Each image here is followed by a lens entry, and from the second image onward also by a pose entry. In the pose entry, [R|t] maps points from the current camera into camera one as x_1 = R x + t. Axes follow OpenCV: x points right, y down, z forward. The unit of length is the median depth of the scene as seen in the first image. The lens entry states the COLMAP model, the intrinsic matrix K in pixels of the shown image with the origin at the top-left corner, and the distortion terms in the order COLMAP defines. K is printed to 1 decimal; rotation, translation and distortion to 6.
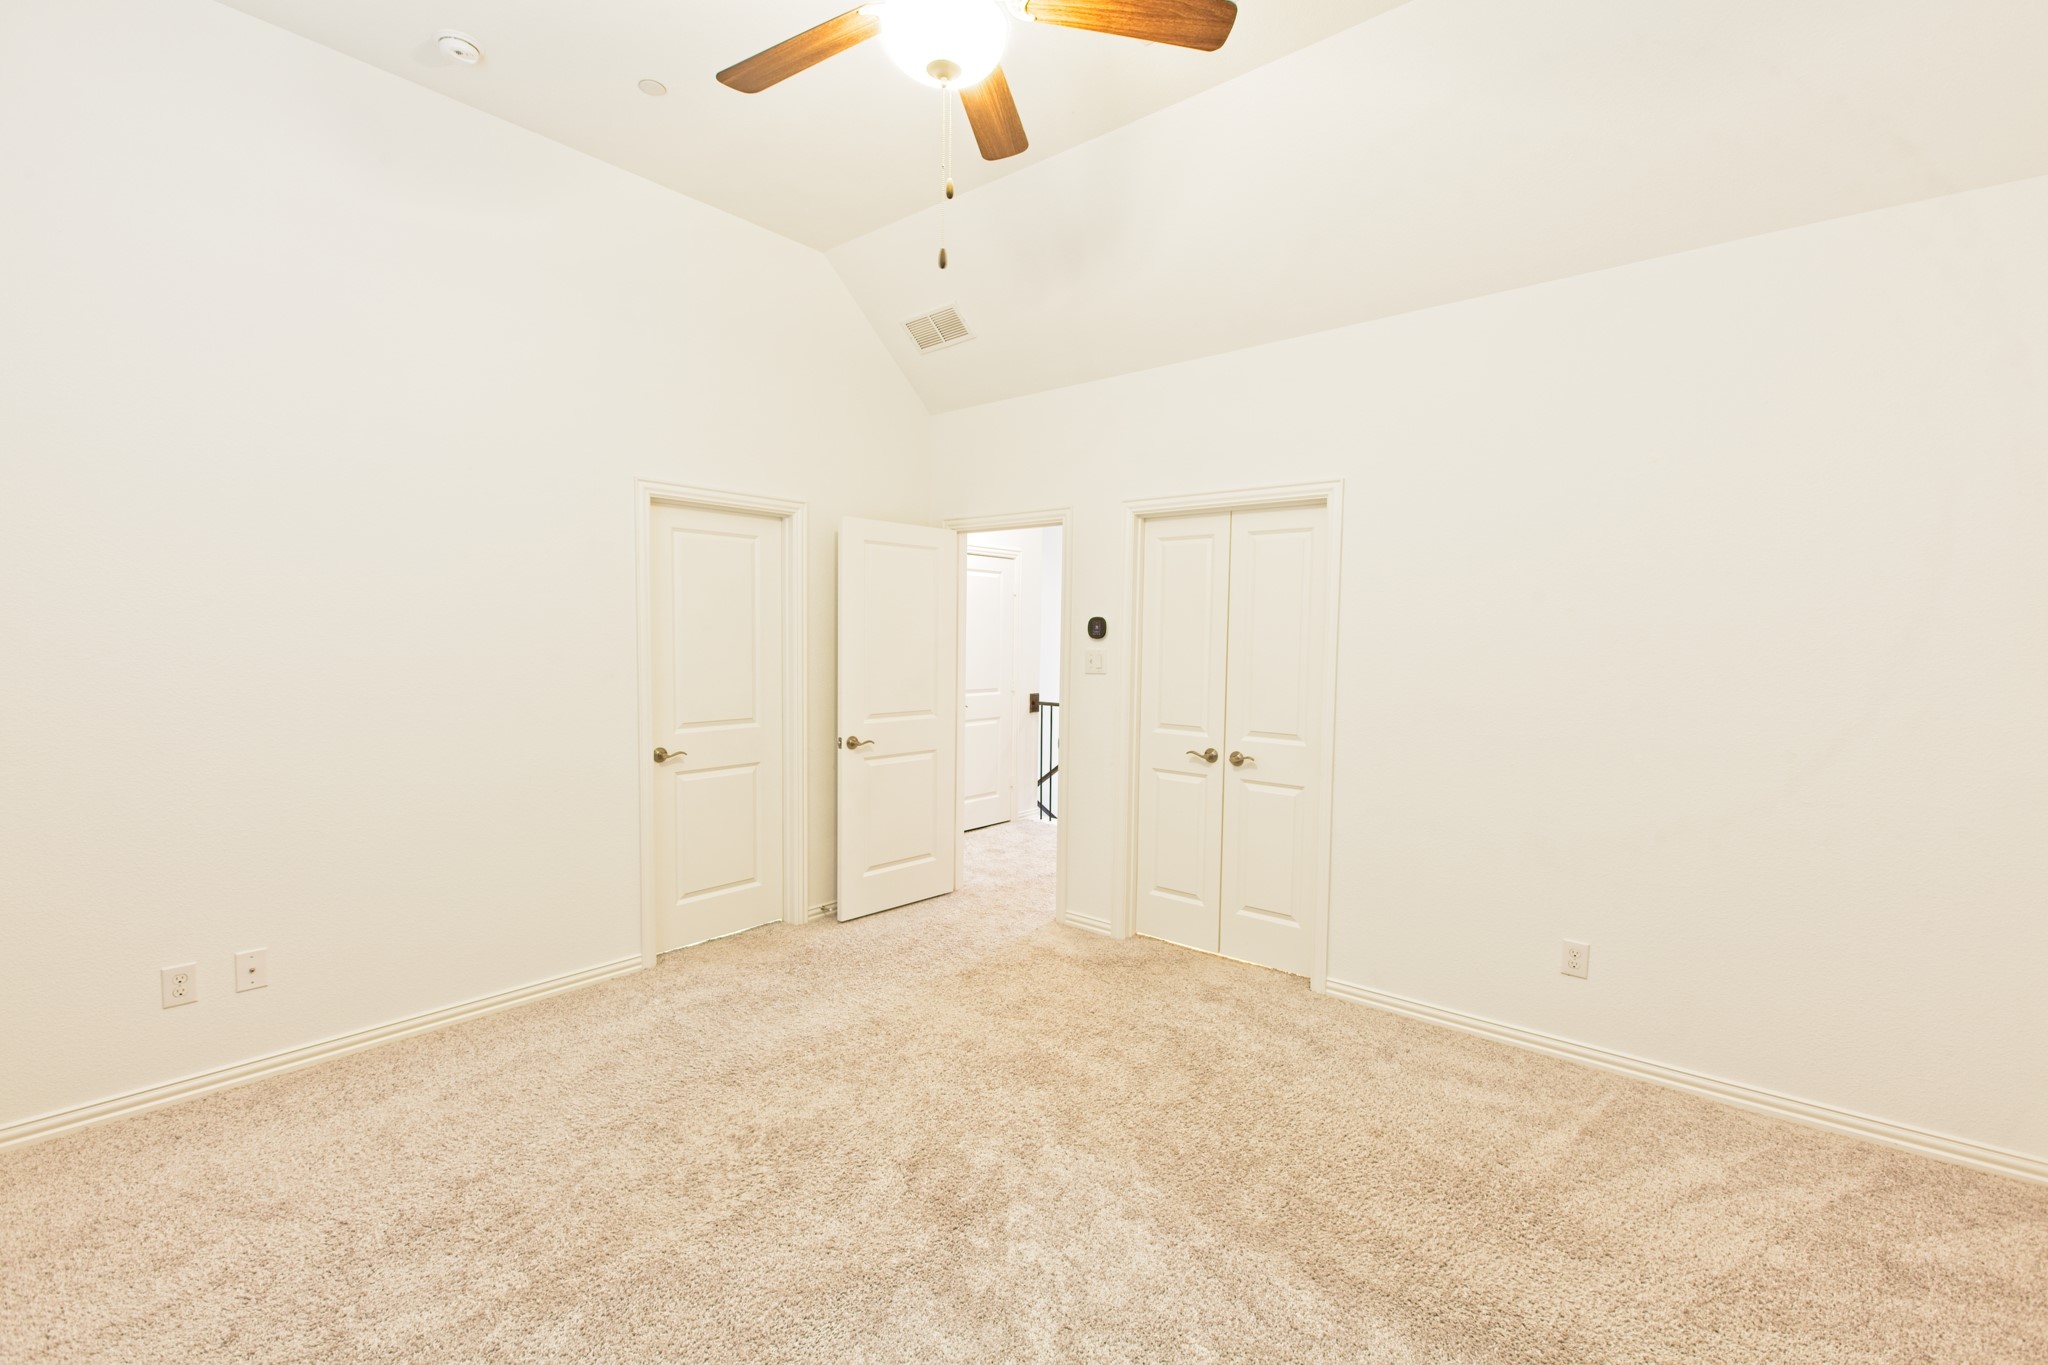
lens RADIAL K [[900.5, 0, 1028.9], [0, 900.5, 688.9], [0, 0, 1]] dist [0.023978, -0.012457]
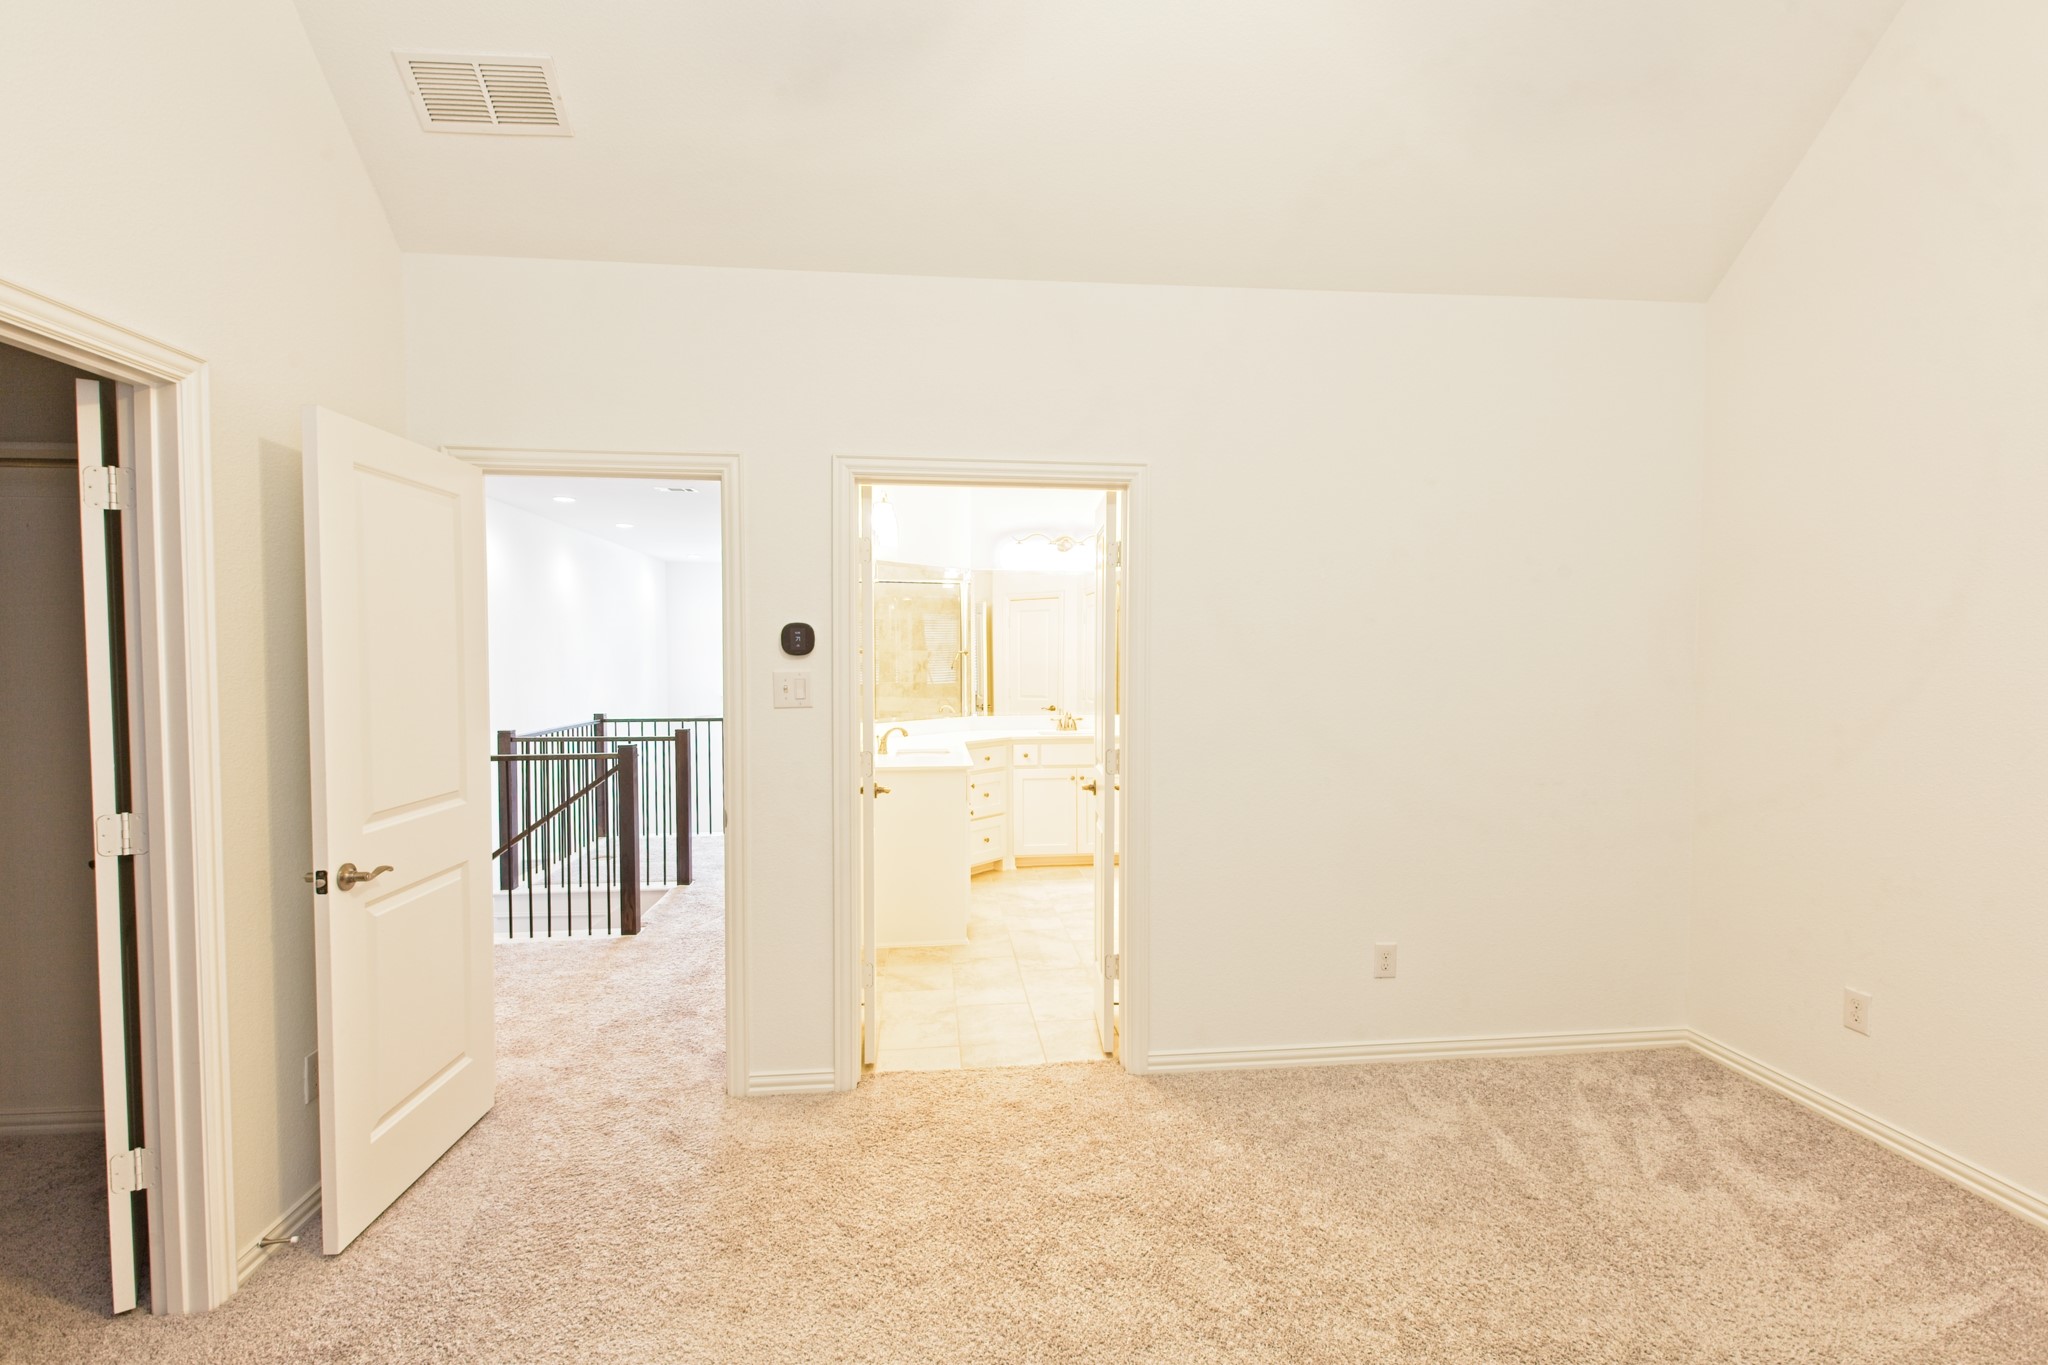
lens RADIAL K [[951.2, 0, 1031.2], [0, 951.2, 692.2], [0, 0, 1]] dist [0.023975, -0.009573]
pose [[0.696824, -0.042468, 0.715984, -0.313002], [0.054977, 0.998471, 0.005717, -0.022743], [-0.715132, 0.035379, 0.698093, 0.380690]]
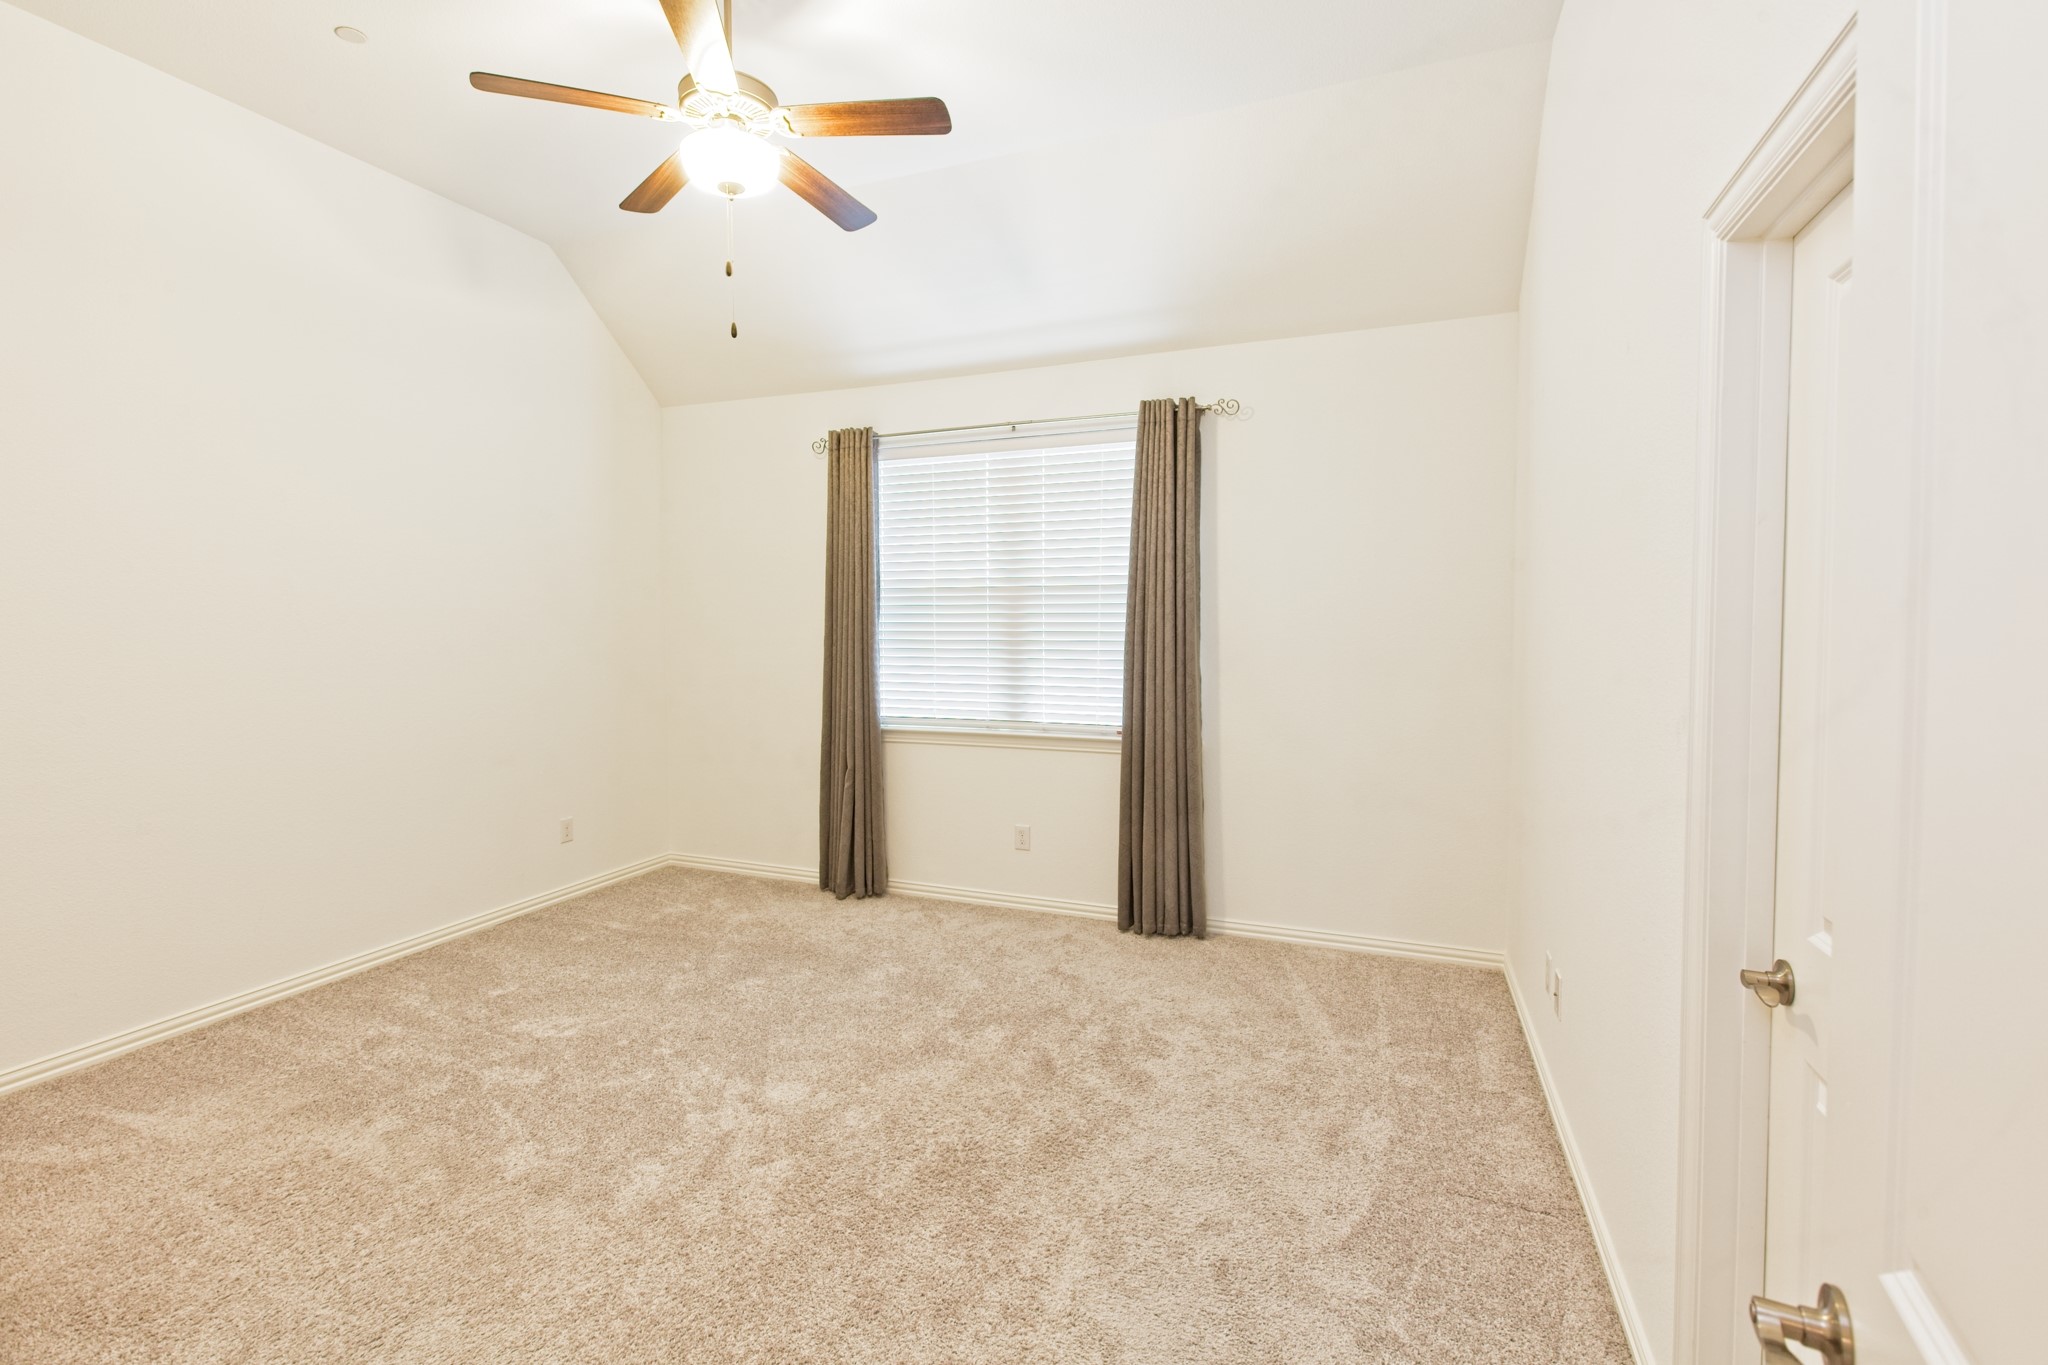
lens RADIAL K [[954.3, 0, 1016.3], [0, 954.3, 654.3], [0, 0, 1]] dist [0.001735, -0.015151]
pose [[-0.957653, -0.000531, -0.287924, -0.041856], [-0.027464, 0.995607, 0.089511, -0.068044], [0.286612, 0.093628, -0.953461, 1.147445]]
